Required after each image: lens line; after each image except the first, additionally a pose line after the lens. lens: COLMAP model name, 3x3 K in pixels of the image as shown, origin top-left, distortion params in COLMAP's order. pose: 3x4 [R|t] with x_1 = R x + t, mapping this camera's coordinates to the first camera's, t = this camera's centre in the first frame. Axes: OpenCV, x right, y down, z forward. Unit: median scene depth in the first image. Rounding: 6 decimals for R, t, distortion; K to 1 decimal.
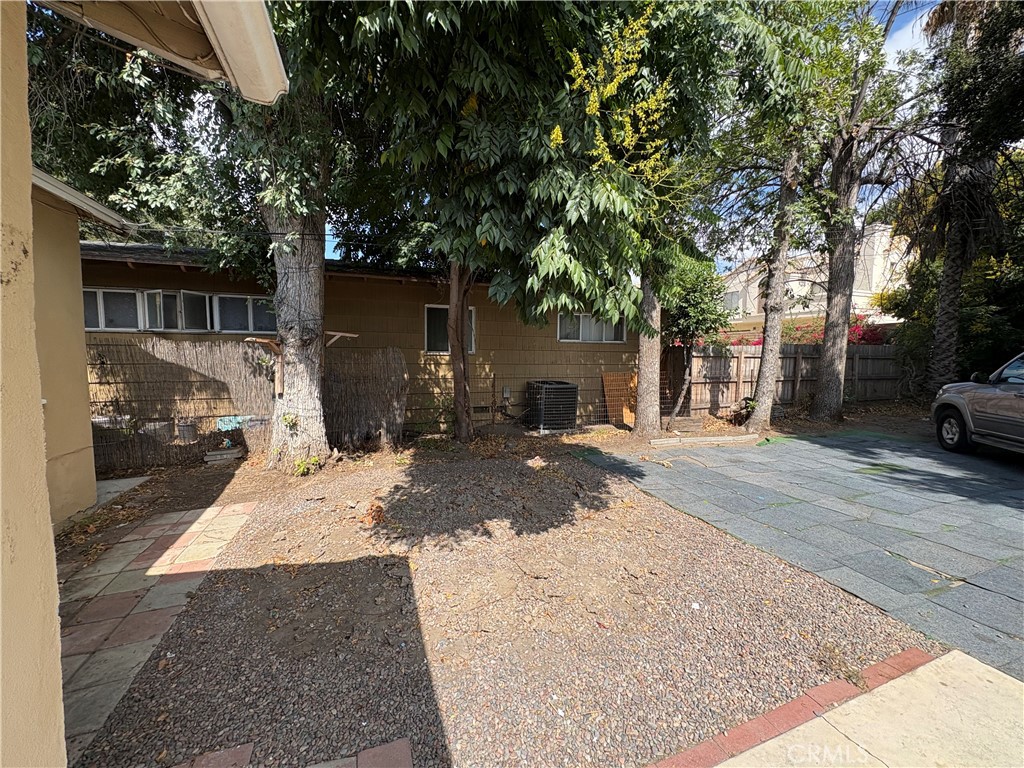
lens RADIAL K [[407.1, 0, 512.4], [0, 407.1, 385.2], [0, 0, 1]] dist [0.001720, -0.000269]
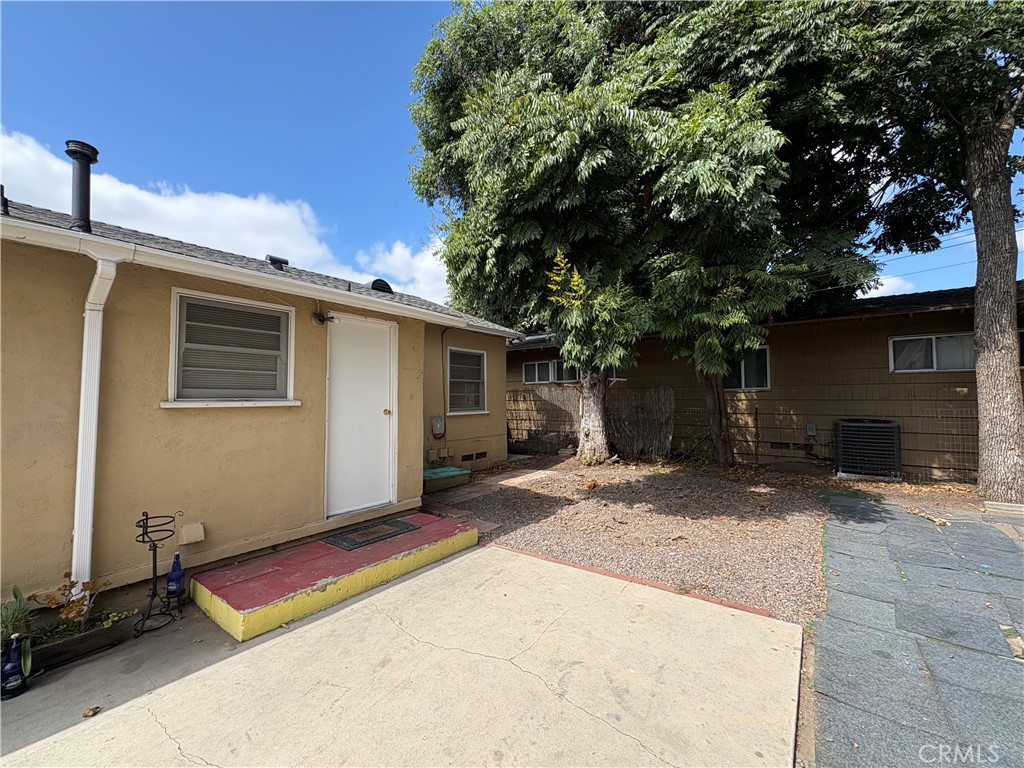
lens RADIAL K [[409.5, 0, 513.8], [0, 409.5, 381.8], [0, 0, 1]] dist [-0.000505, -0.000026]
pose [[0.537991, -0.045165, -0.841740, 0.718528], [-0.053047, 0.994770, -0.087281, 0.043015], [0.841280, 0.091608, 0.532782, -0.166065]]
